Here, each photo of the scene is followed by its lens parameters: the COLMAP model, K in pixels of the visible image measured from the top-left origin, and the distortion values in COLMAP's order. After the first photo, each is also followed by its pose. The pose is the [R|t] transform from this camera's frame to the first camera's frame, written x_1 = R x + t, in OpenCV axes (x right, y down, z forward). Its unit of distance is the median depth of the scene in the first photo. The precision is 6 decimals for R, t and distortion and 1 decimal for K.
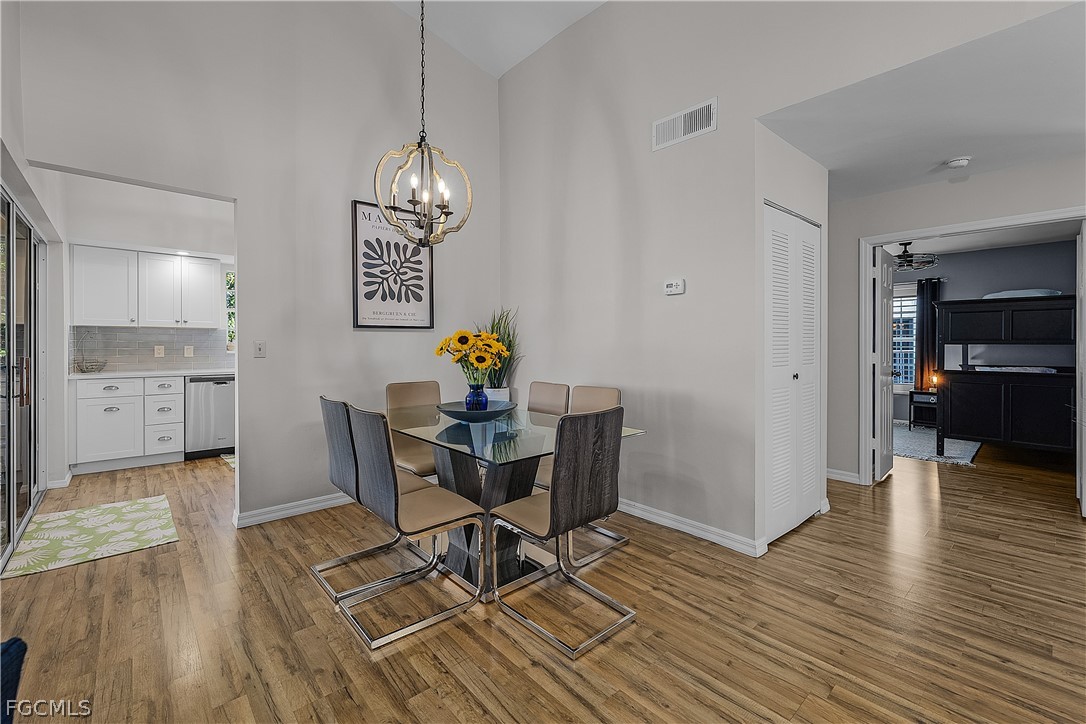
lens RADIAL K [[463.4, 0, 532.0], [0, 463.4, 343.1], [0, 0, 1]] dist [-0.004639, 0.001738]
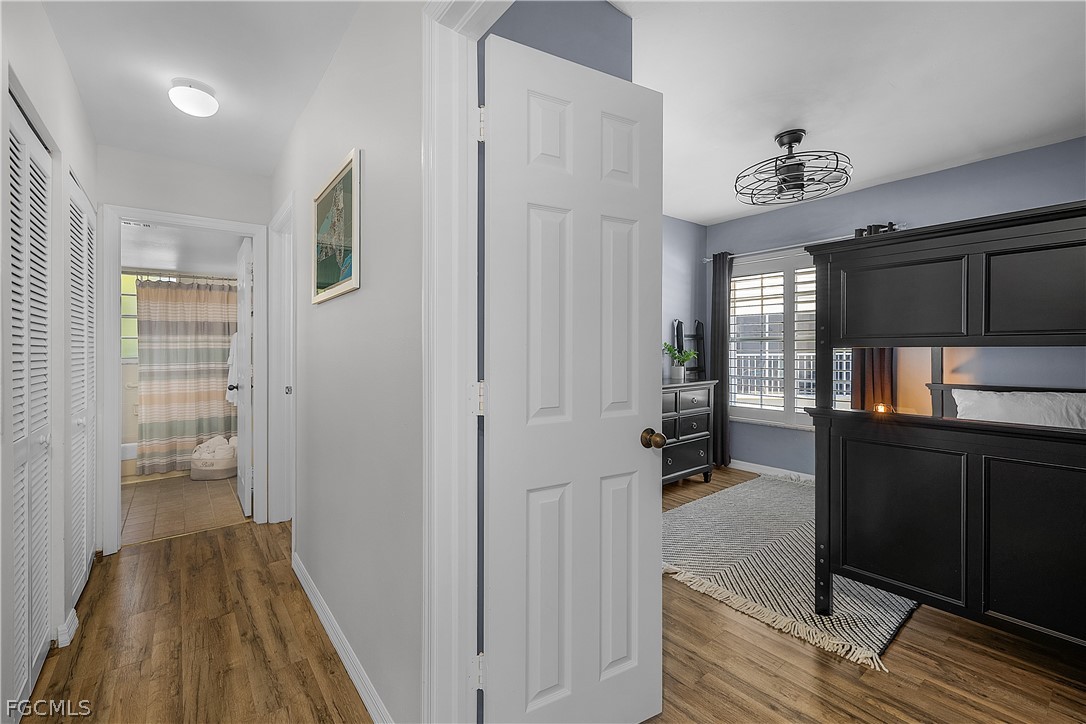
lens RADIAL K [[463.4, 0, 539.8], [0, 463.4, 345.1], [0, 0, 1]] dist [-0.004639, 0.001738]
pose [[0.998467, -0.006861, -0.054914, 0.562626], [0.007052, 0.999970, 0.003284, -0.002956], [0.054890, -0.003666, 0.998486, 0.491060]]
